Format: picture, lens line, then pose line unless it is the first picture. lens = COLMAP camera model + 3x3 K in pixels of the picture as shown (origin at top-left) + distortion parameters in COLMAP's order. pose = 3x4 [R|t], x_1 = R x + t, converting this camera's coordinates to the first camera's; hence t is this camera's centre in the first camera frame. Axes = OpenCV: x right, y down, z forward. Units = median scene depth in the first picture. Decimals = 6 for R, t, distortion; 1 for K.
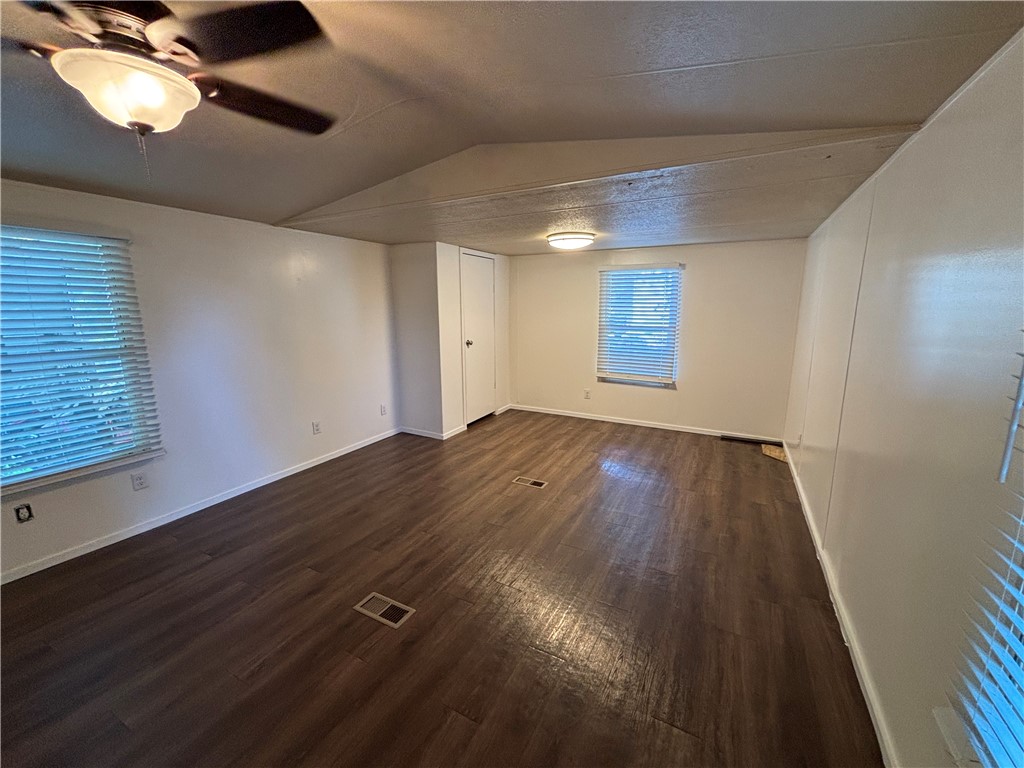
lens RADIAL K [[416.0, 0, 510.4], [0, 416.0, 383.2], [0, 0, 1]] dist [-0.002080, 0.000338]
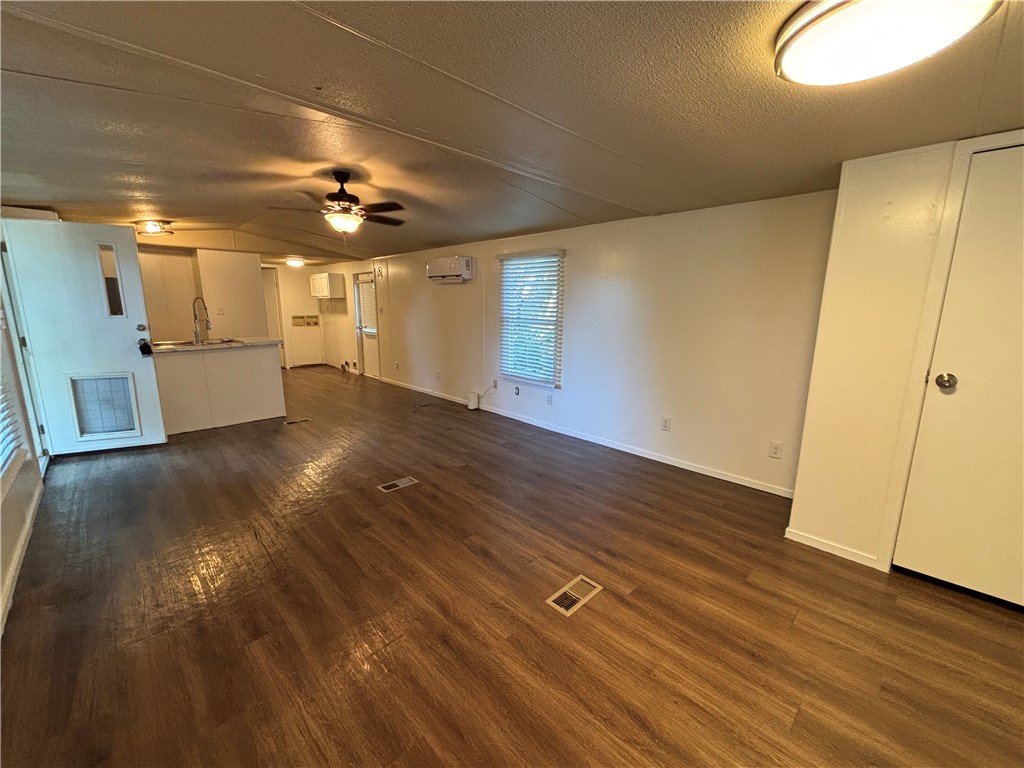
lens RADIAL K [[416.0, 0, 516.0], [0, 416.0, 380.5], [0, 0, 1]] dist [-0.002080, 0.000338]
pose [[-0.304675, 0.180067, -0.935280, 0.529216], [-0.179438, 0.953531, 0.242034, -0.163099], [0.935401, 0.241566, -0.258206, 0.937684]]
